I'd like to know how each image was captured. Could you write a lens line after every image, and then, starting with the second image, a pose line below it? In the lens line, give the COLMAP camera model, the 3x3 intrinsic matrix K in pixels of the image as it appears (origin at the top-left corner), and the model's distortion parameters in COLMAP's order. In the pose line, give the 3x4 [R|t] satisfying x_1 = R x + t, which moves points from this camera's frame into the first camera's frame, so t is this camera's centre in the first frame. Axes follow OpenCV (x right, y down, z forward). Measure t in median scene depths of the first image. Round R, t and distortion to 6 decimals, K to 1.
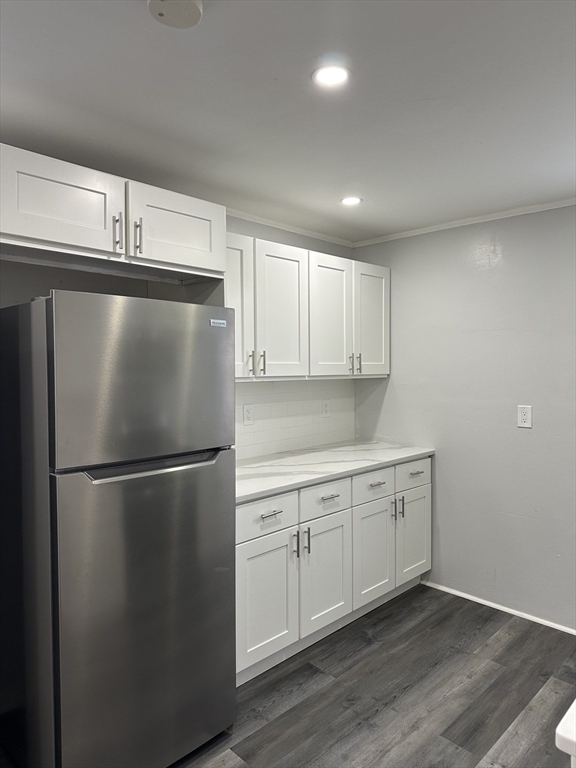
lens RADIAL K [[541.6, 0, 297.4], [0, 541.6, 379.3], [0, 0, 1]] dist [0.056498, -0.058881]
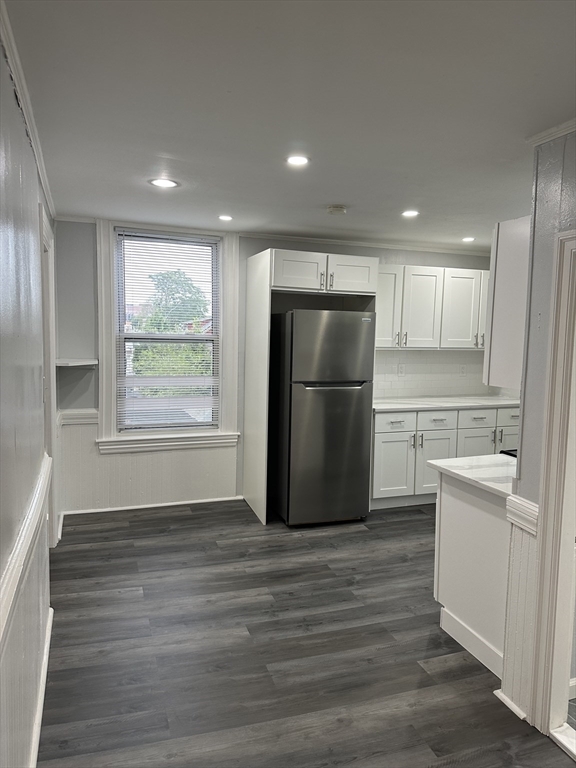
lens RADIAL K [[541.6, 0, 274.4], [0, 541.6, 376.7], [0, 0, 1]] dist [0.056498, -0.058881]
pose [[0.888329, 0.064918, -0.454595, 0.358657], [-0.036468, 0.996803, 0.071085, -0.018603], [0.457757, -0.046569, 0.887857, -0.726054]]
